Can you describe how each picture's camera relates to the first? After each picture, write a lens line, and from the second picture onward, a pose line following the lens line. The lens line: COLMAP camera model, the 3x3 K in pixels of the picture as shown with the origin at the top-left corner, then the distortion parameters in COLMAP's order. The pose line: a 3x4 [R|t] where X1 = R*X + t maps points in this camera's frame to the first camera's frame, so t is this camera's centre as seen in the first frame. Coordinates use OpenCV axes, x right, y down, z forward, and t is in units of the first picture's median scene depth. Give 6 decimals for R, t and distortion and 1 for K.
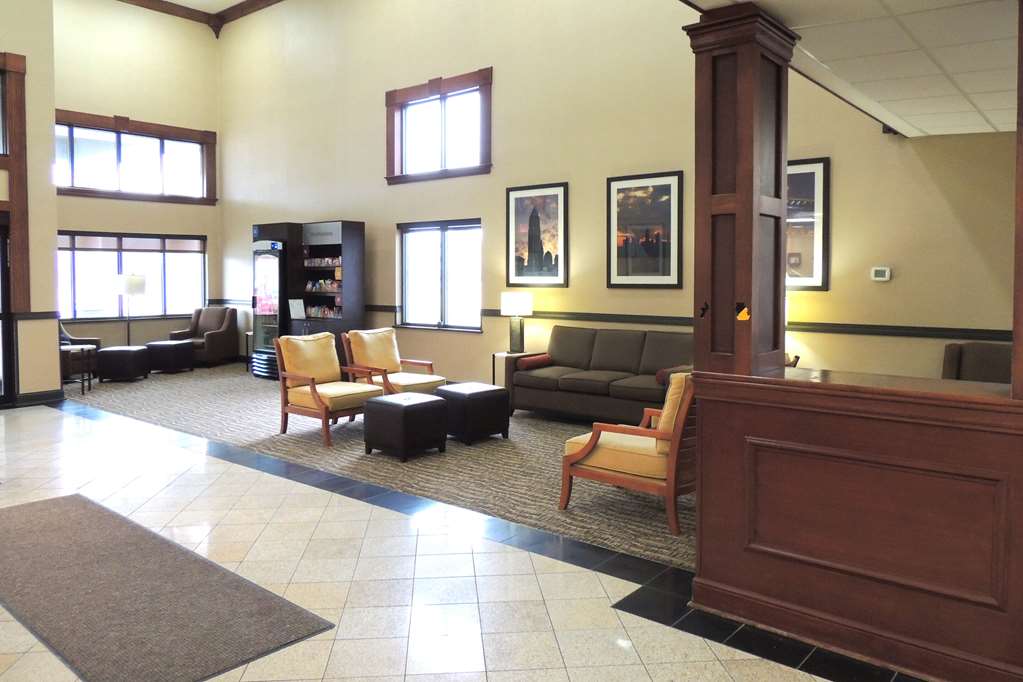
lens RADIAL K [[758.5, 0, 505.5], [0, 758.5, 293.6], [0, 0, 1]] dist [-0.014866, 0.000245]
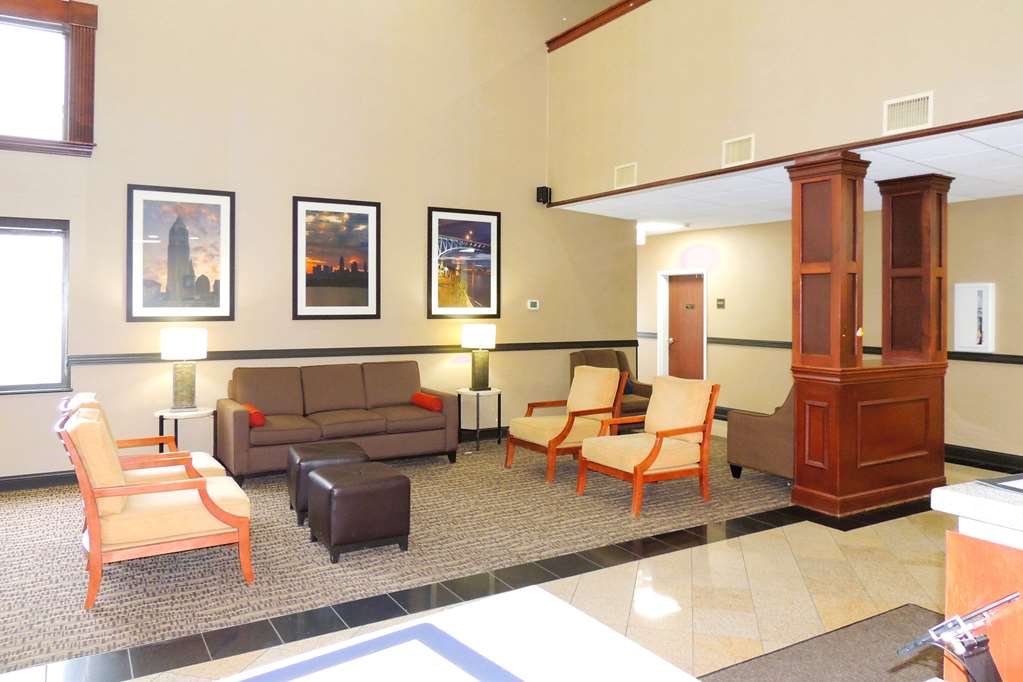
lens RADIAL K [[726.6, 0, 512.0], [0, 726.6, 306.8], [0, 0, 1]] dist [-0.040671, 0.026142]
pose [[0.321563, -0.002119, 0.946886, -0.592726], [0.020519, 0.999778, -0.004731, -0.013649], [-0.946666, 0.020951, 0.321535, 0.490807]]
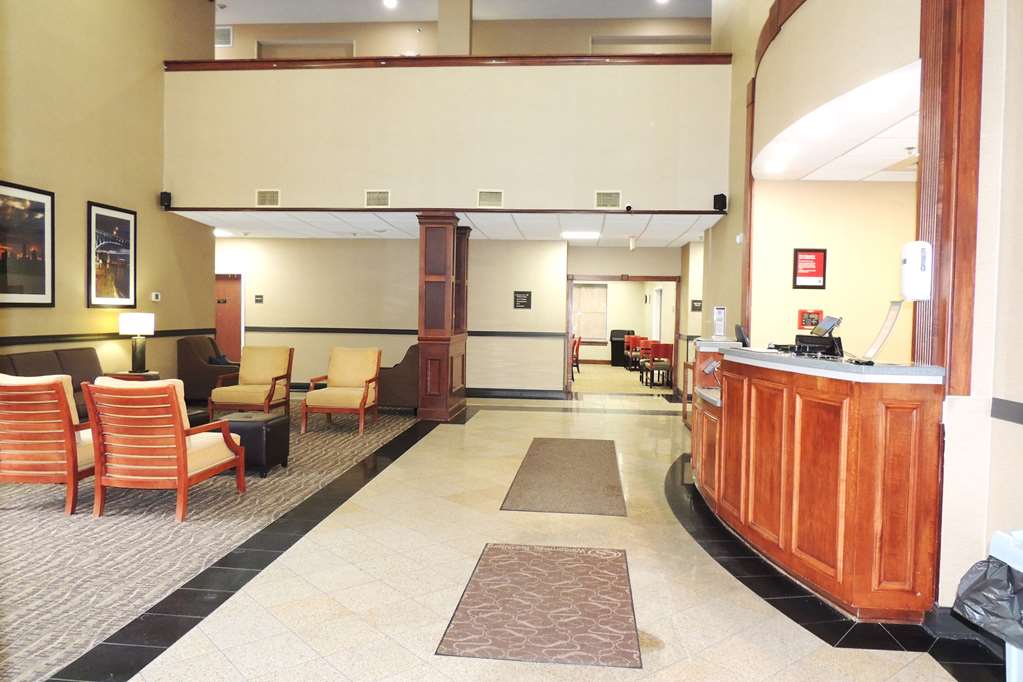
lens RADIAL K [[738.5, 0, 507.6], [0, 738.5, 330.5], [0, 0, 1]] dist [-0.008876, 0.001699]
pose [[-0.567200, -0.029748, 0.823043, -0.888758], [0.006245, 0.999163, 0.040417, -0.010976], [-0.823556, 0.028065, -0.566540, 0.998596]]
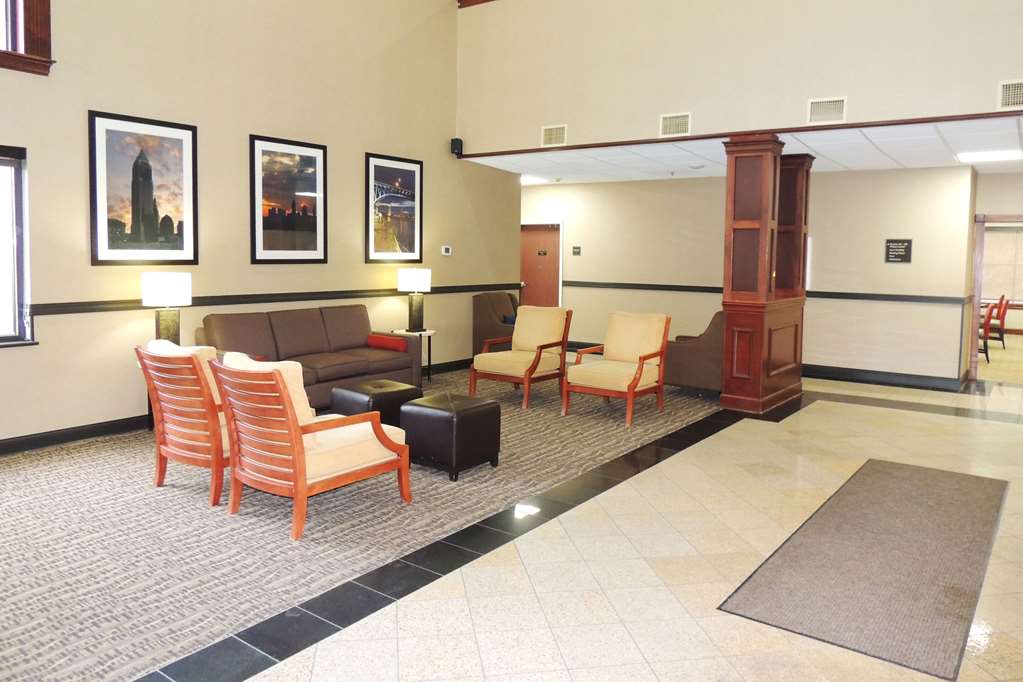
lens RADIAL K [[741.1, 0, 509.2], [0, 741.1, 305.2], [0, 0, 1]] dist [-0.023909, 0.003100]
pose [[-0.069608, -0.071287, 0.995024, -0.728318], [0.012326, 0.997306, 0.072313, -0.018066], [-0.997498, 0.017298, -0.068541, 0.777668]]
